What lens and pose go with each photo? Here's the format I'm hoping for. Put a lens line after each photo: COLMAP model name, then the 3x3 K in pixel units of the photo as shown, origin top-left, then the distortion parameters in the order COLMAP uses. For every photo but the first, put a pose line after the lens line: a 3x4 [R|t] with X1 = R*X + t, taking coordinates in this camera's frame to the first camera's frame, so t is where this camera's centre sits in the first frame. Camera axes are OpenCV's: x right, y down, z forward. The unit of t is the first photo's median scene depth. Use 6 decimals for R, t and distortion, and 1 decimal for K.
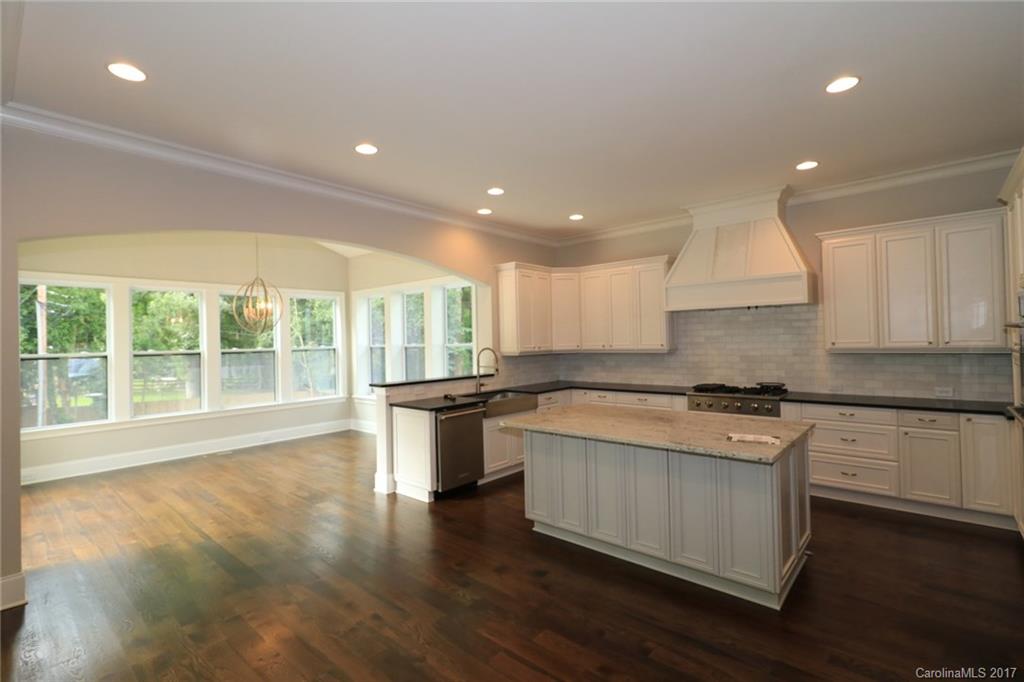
lens RADIAL K [[469.5, 0, 511.3], [0, 469.5, 338.8], [0, 0, 1]] dist [-0.001114, -0.000071]
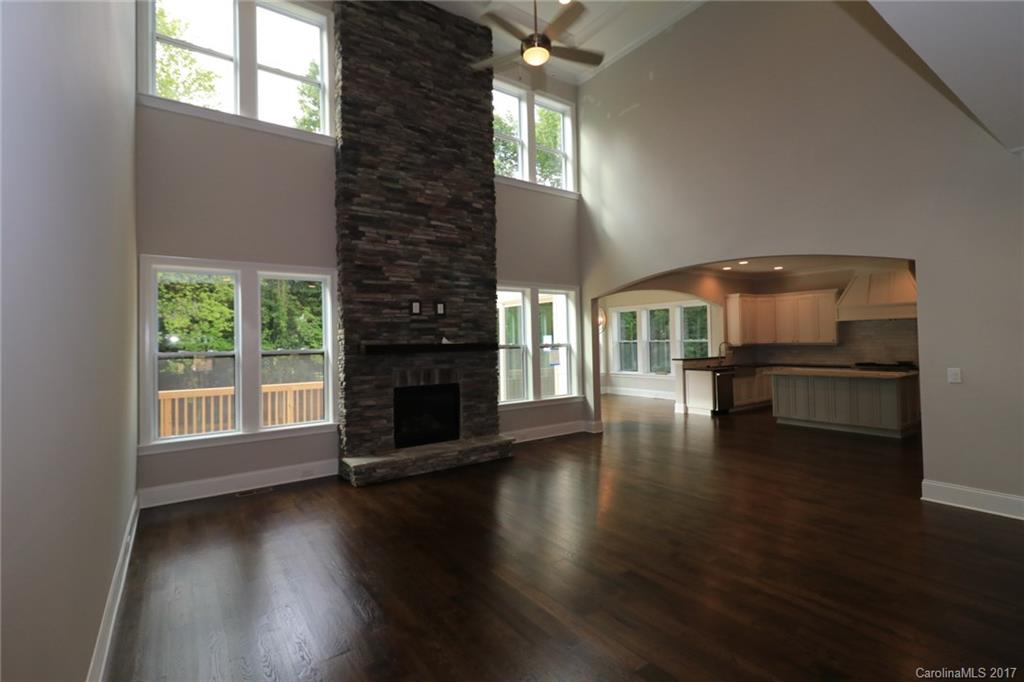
lens RADIAL K [[469.5, 0, 511.8], [0, 469.5, 341.0], [0, 0, 1]] dist [-0.001114, -0.000071]
pose [[0.974393, 0.000477, -0.224853, -0.465356], [0.001458, 0.999963, 0.008440, -0.000146], [0.224848, -0.008552, 0.974356, -0.998564]]
